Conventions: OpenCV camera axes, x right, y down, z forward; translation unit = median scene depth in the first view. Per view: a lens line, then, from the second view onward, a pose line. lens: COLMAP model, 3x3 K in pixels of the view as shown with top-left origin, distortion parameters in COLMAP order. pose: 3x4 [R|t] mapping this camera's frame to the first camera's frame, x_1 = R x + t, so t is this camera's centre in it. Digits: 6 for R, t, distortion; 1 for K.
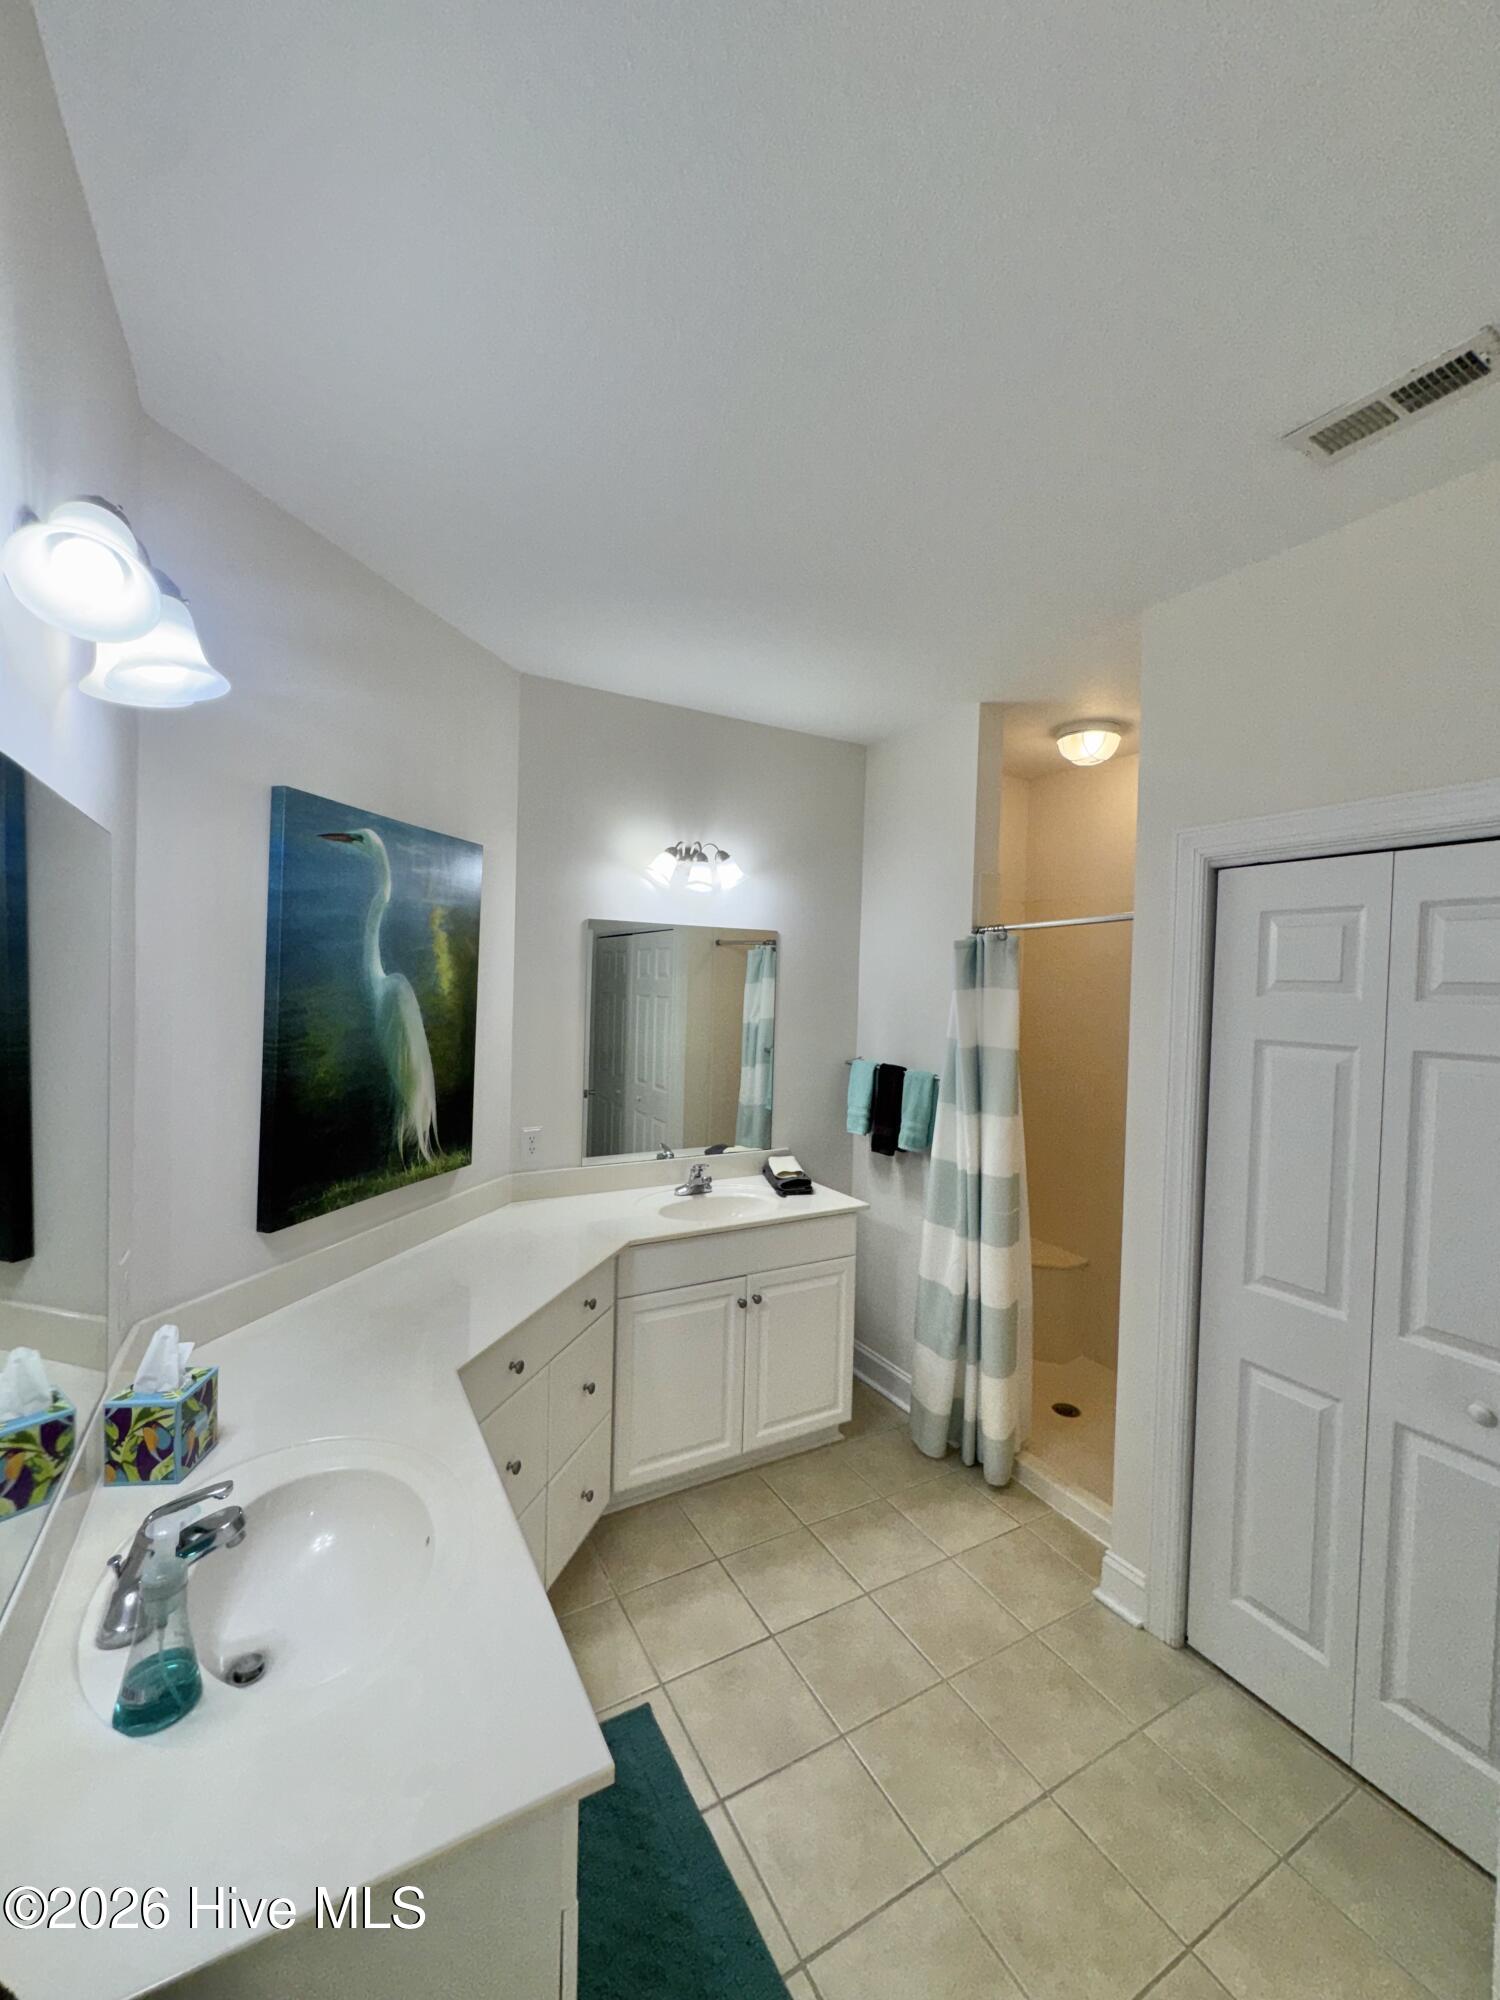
lens RADIAL K [[801.1, 0, 753.4], [0, 801.1, 997.4], [0, 0, 1]] dist [-0.005668, 0.000836]
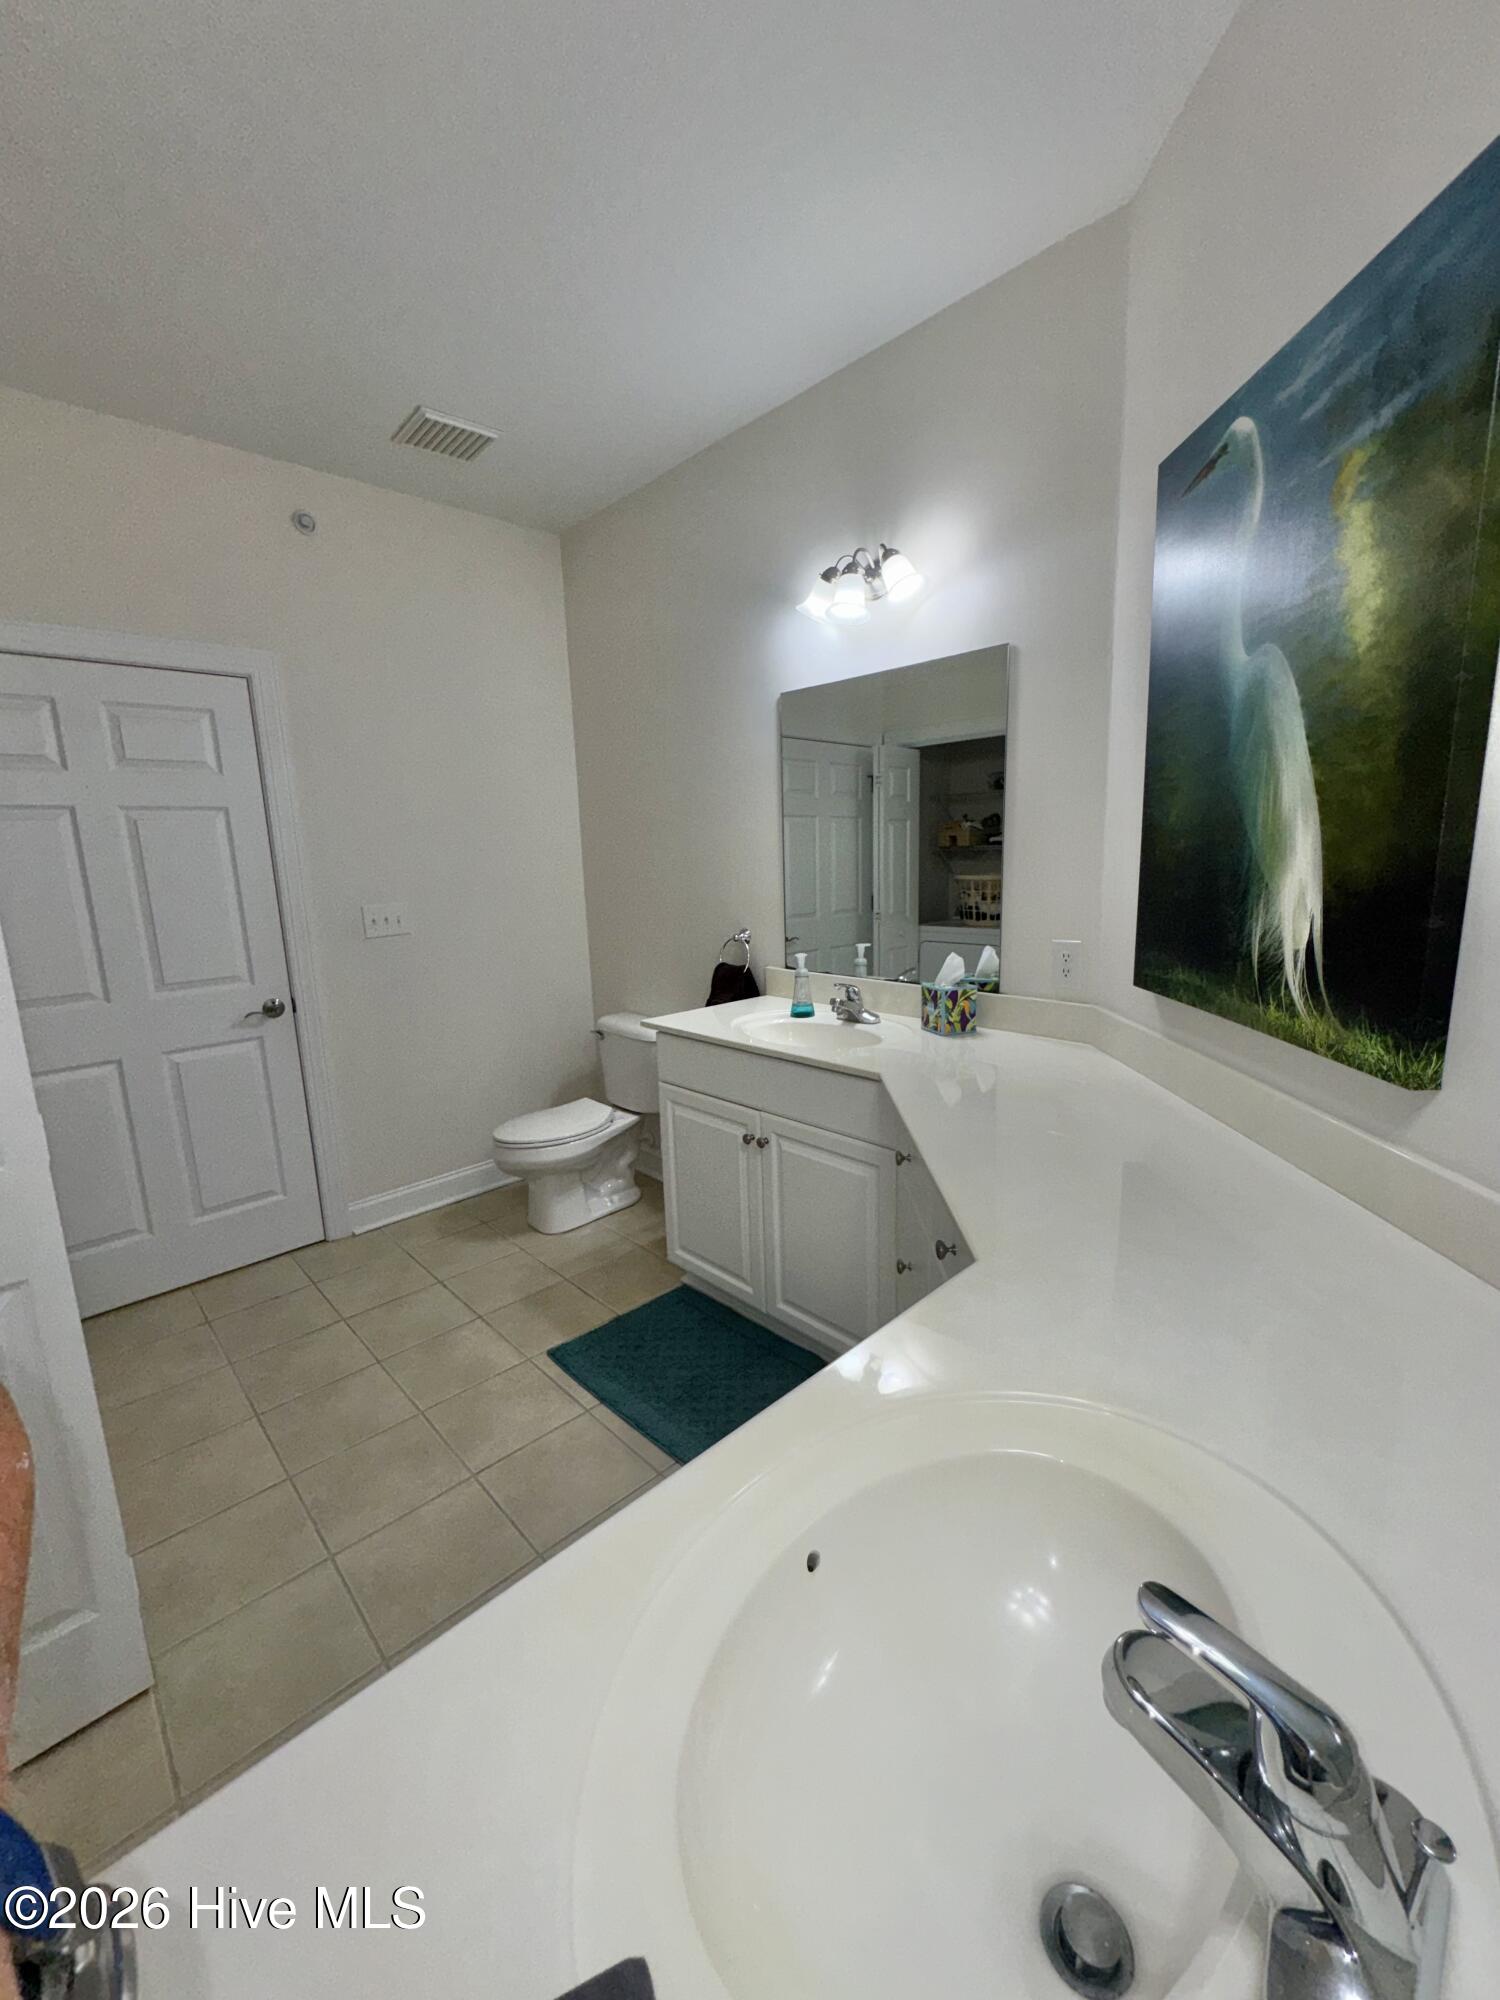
lens RADIAL K [[801.1, 0, 749.3], [0, 801.1, 998.2], [0, 0, 1]] dist [-0.005668, 0.000836]
pose [[-0.970517, 0.050734, -0.235633, 0.050981], [0.004357, 0.981129, 0.193303, 0.099097], [0.240993, 0.186577, -0.952424, 1.426320]]
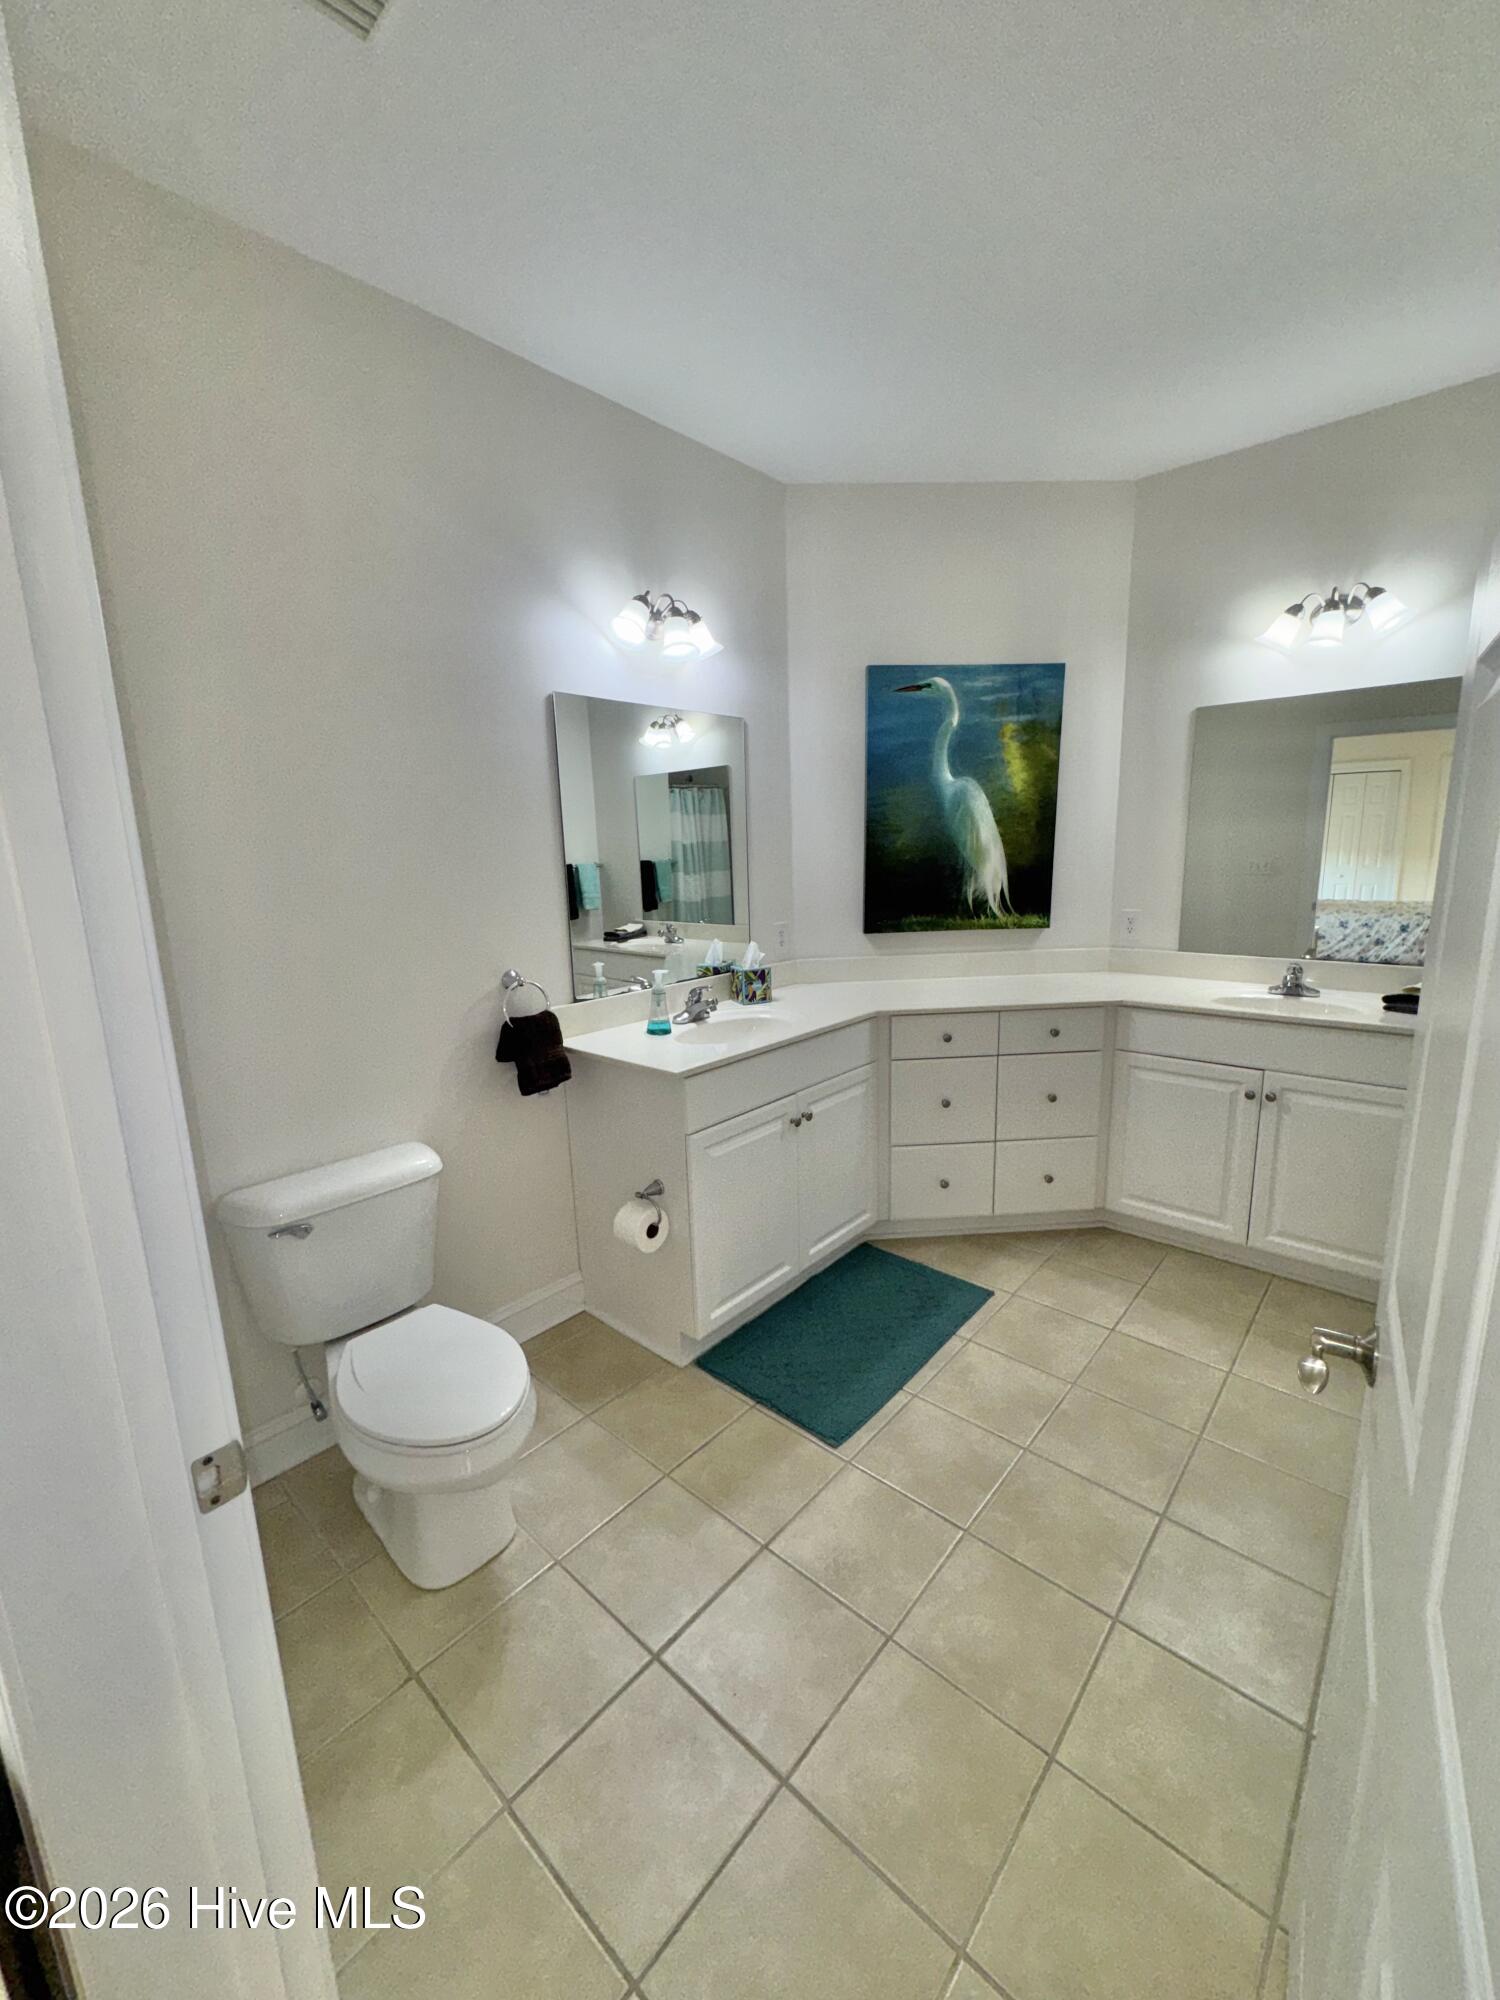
lens RADIAL K [[801.1, 0, 753.8], [0, 801.1, 1000.4], [0, 0, 1]] dist [-0.005668, 0.000836]
pose [[0.317264, 0.145887, -0.937049, 0.790901], [0.019839, 0.986859, 0.160359, 0.120554], [0.948130, -0.069466, 0.310201, 0.164940]]
